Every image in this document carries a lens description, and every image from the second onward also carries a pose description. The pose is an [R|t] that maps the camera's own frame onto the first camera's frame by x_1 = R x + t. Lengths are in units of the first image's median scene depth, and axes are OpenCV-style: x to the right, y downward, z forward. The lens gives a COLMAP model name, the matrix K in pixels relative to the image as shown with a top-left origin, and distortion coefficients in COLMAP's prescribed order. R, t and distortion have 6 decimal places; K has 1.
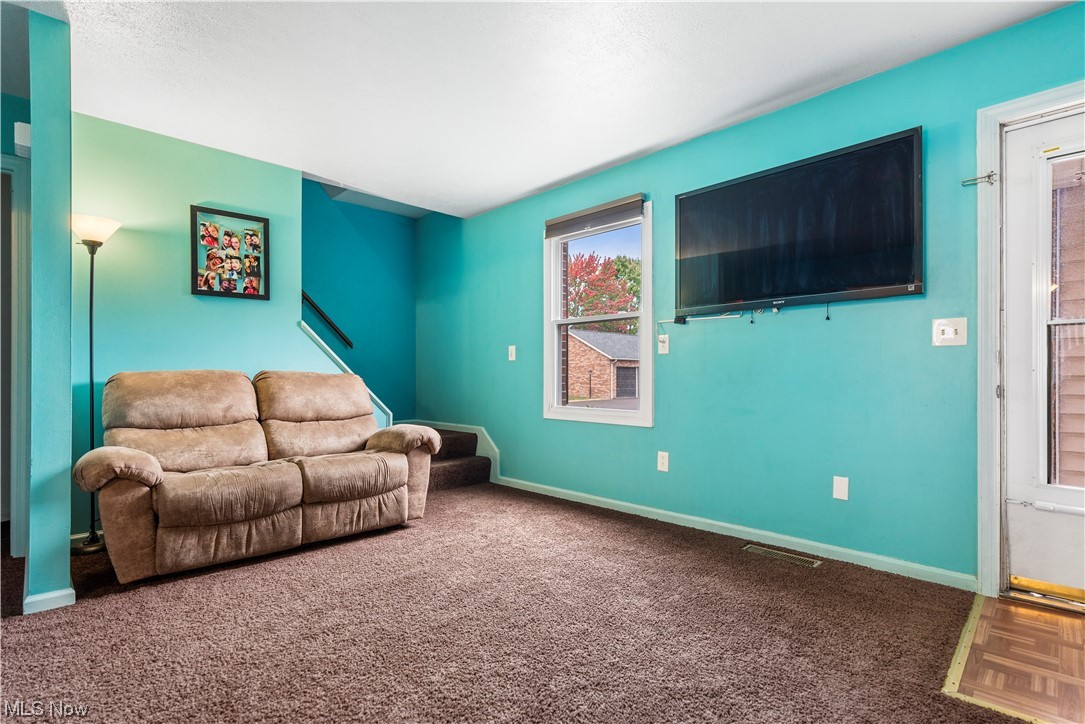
lens RADIAL K [[530.5, 0, 537.5], [0, 530.5, 370.4], [0, 0, 1]] dist [0.011464, 0.000319]
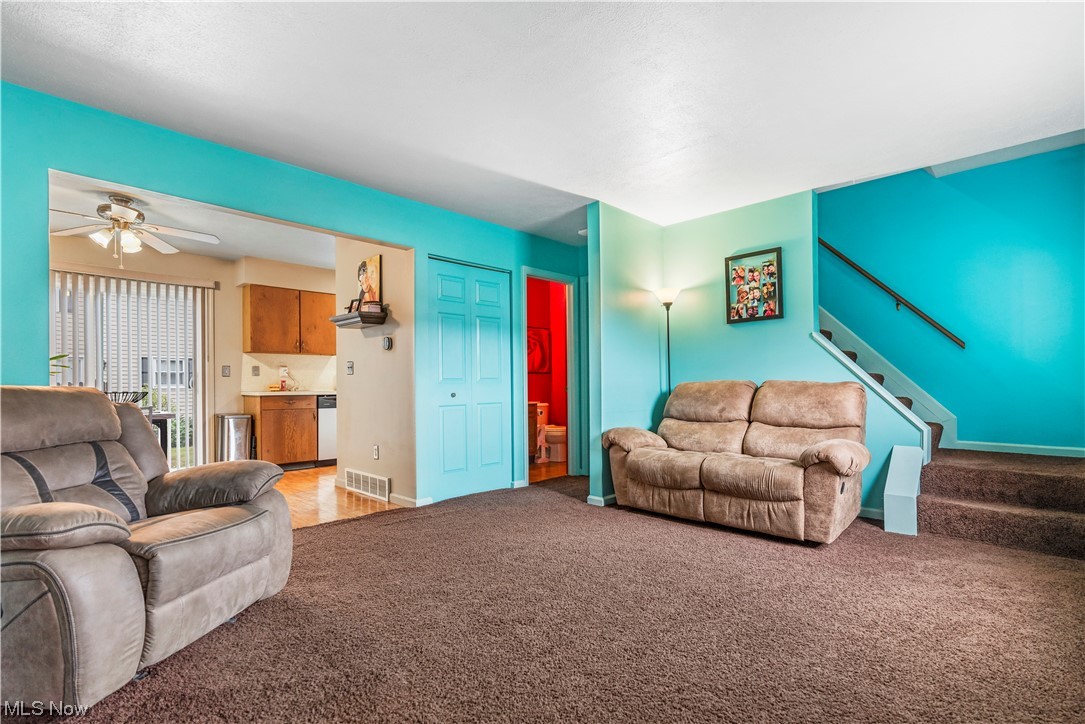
lens RADIAL K [[498.0, 0, 524.2], [0, 498.0, 381.0], [0, 0, 1]] dist [-0.005457, -0.000941]
pose [[0.024547, -0.003287, -0.999693, 0.604081], [0.019715, 0.999802, -0.002804, -0.005862], [0.999504, -0.019640, 0.024607, 0.465605]]
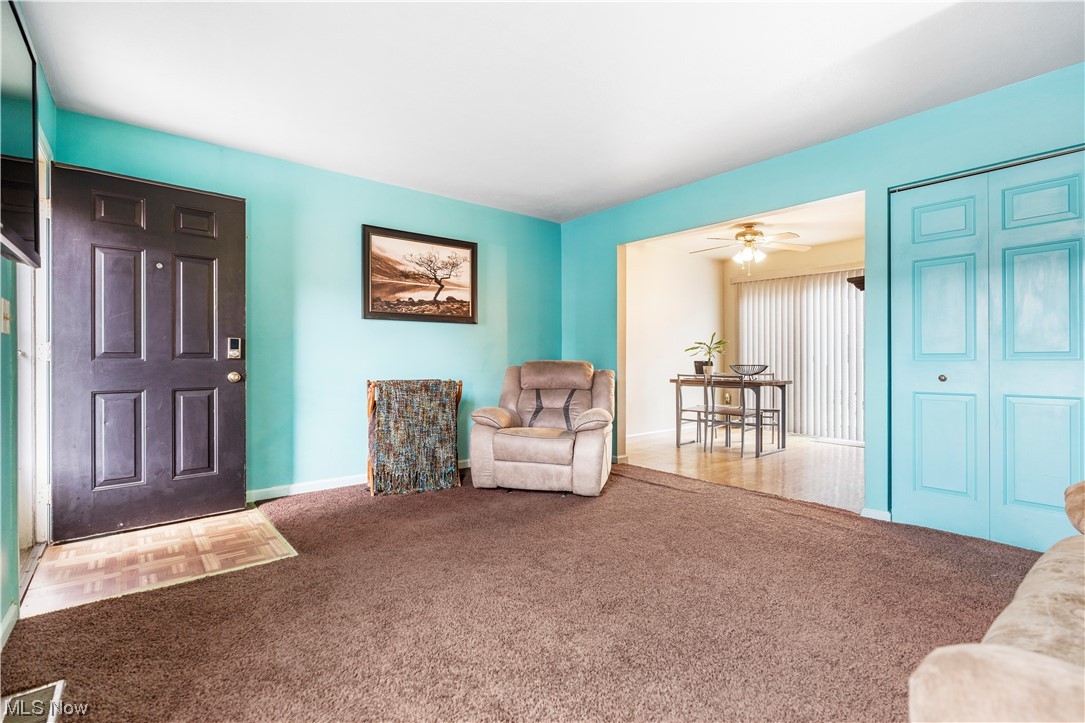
lens RADIAL K [[498.0, 0, 544.8], [0, 498.0, 358.1], [0, 0, 1]] dist [-0.005457, -0.000941]
pose [[-0.995289, 0.002283, 0.096930, -0.075143], [0.001114, 0.999926, -0.012112, -0.001582], [-0.096951, -0.011947, -0.995217, 1.205562]]
